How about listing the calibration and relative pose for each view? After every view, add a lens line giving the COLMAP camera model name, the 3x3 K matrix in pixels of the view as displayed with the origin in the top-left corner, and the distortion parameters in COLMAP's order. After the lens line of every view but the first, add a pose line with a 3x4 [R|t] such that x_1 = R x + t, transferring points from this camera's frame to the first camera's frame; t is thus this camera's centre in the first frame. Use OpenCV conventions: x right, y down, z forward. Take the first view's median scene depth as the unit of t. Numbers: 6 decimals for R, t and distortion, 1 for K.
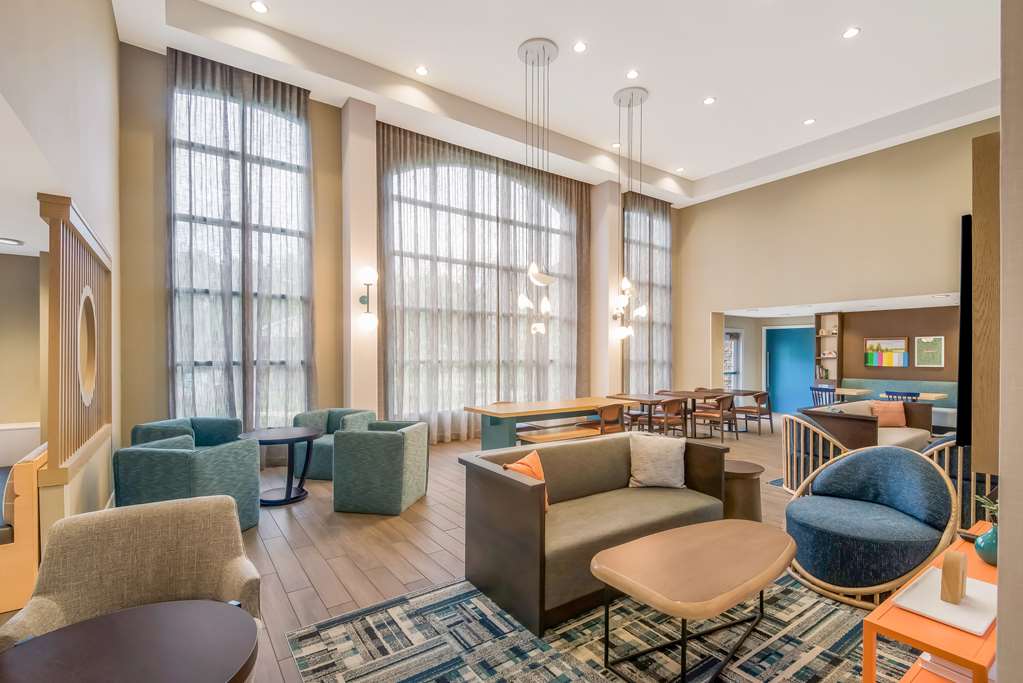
lens RADIAL K [[472.5, 0, 501.0], [0, 472.5, 358.1], [0, 0, 1]] dist [0.019340, -0.001201]
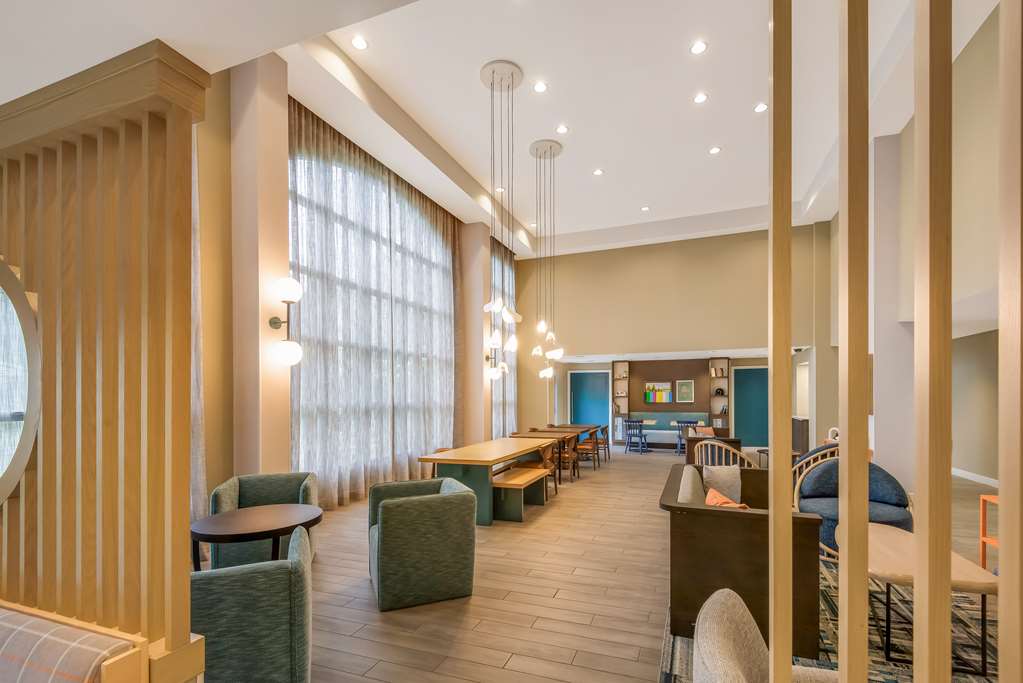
lens RADIAL K [[472.5, 0, 506.2], [0, 472.5, 399.5], [0, 0, 1]] dist [0.019340, -0.001201]
pose [[0.826369, -0.013930, 0.562956, -0.304393], [0.013589, 0.999896, 0.004794, -0.002712], [-0.562964, 0.003688, 0.826473, 0.143444]]
